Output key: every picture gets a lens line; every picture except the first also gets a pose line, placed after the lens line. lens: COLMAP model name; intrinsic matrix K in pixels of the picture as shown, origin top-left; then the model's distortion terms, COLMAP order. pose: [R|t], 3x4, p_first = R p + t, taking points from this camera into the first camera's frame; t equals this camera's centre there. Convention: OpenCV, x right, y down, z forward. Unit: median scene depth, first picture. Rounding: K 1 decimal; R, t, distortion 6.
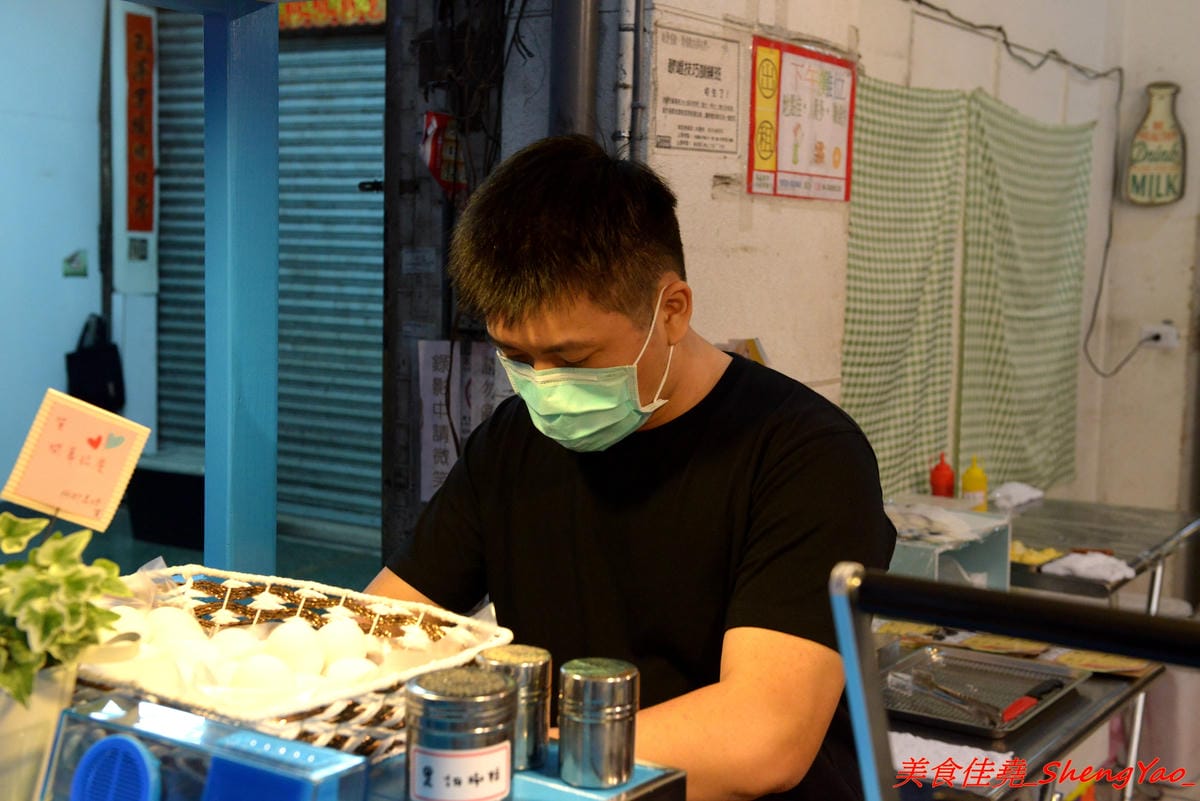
lens RADIAL K [[1602.9, 0, 596.3], [0, 1602.9, 395.1], [0, 0, 1]] dist [0.138201, 0.000000]
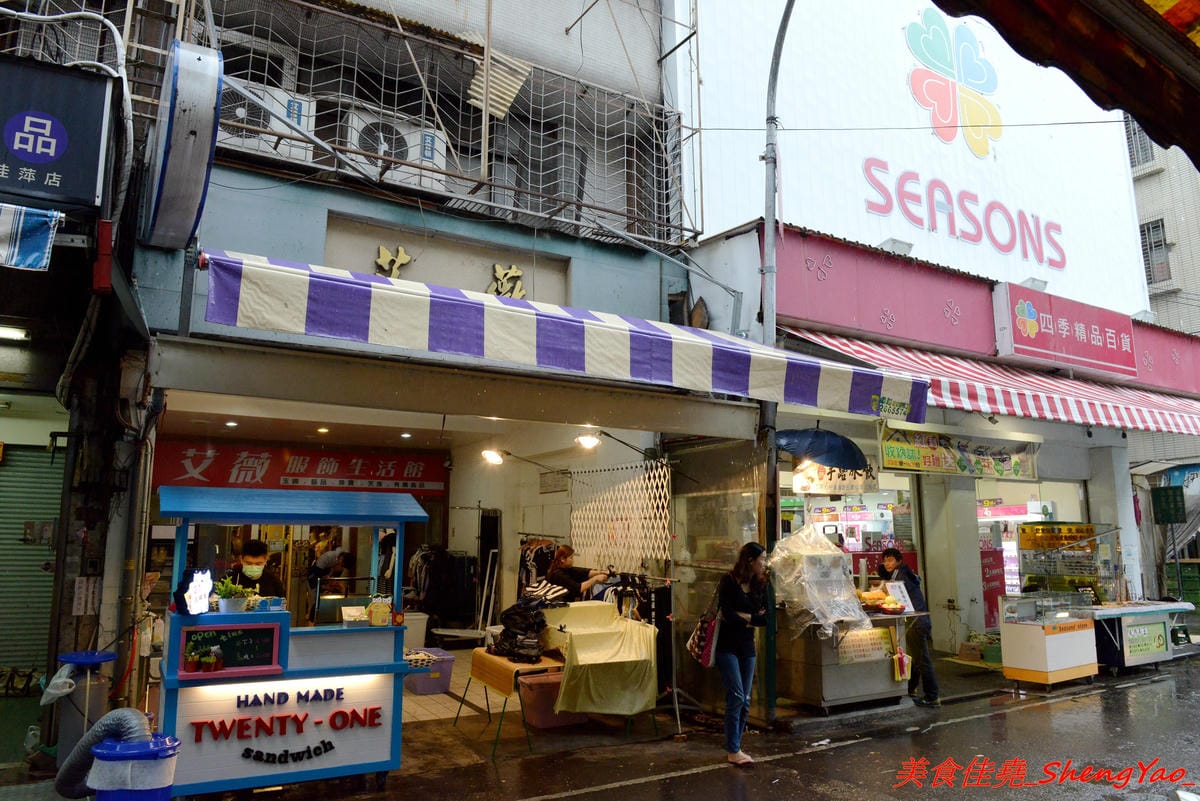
lens RADIAL K [[804.5, 0, 597.2], [0, 804.5, 400.2], [0, 0, 1]] dist [-0.042896, -0.005798]
pose [[0.426651, 0.123637, 0.895926, -0.929482], [0.101324, 0.977841, -0.183193, 0.018909], [-0.898722, 0.168939, 0.404670, -0.770664]]
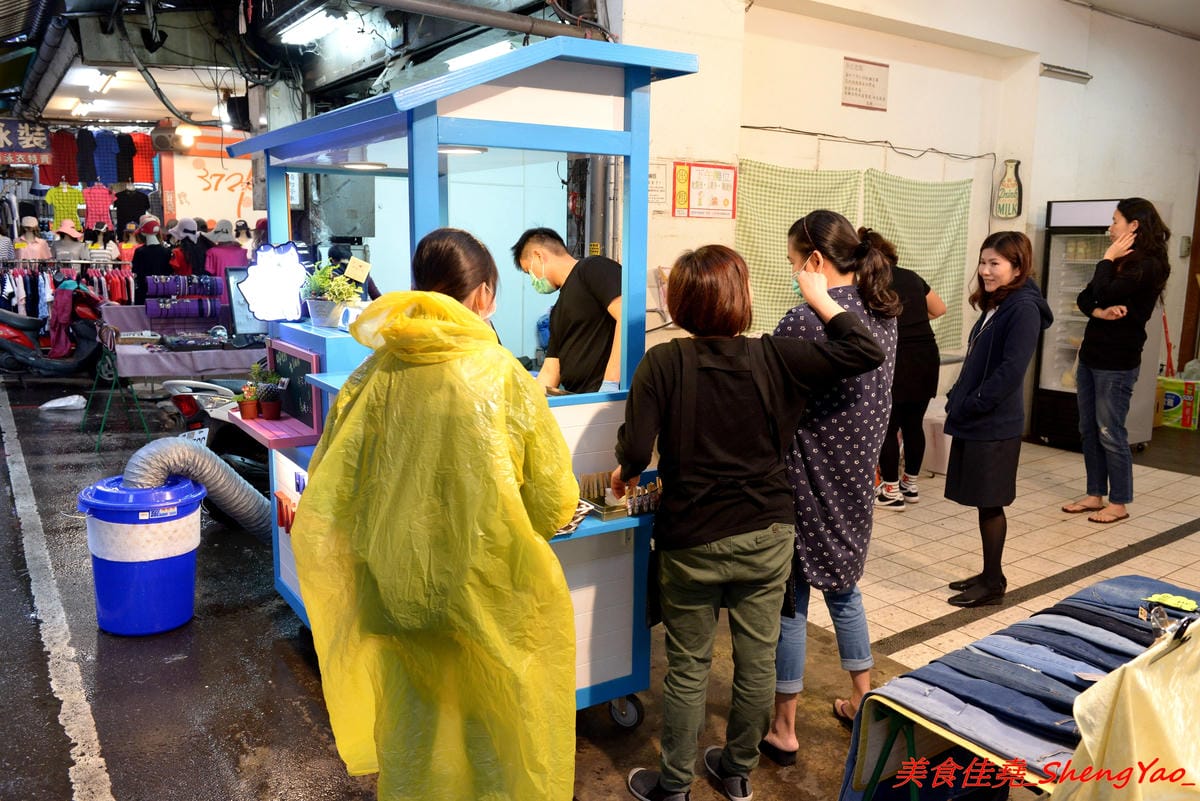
lens RADIAL K [[922.0, 0, 600.9], [0, 922.0, 402.3], [0, 0, 1]] dist [-0.005791, -0.001965]
pose [[0.928977, 0.052517, -0.366394, 0.370120], [-0.026173, 0.996726, 0.076506, 0.052337], [0.369212, -0.061483, 0.927309, -0.375792]]
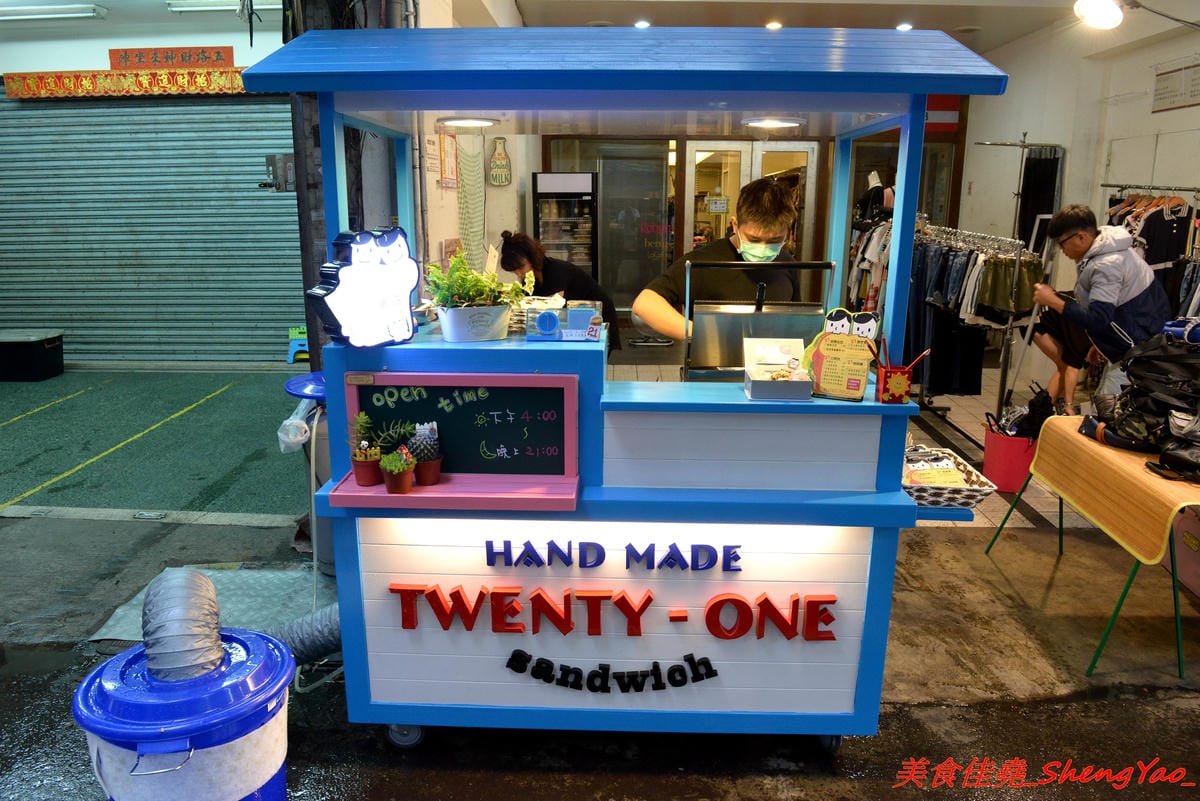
lens RADIAL K [[804.5, 0, 598.1], [0, 804.5, 399.1], [0, 0, 1]] dist [-0.042896, -0.005798]
pose [[0.847101, -0.148680, 0.510210, -0.271493], [0.071139, 0.983150, 0.168388, 0.014394], [-0.526649, -0.106346, 0.843404, -0.219983]]
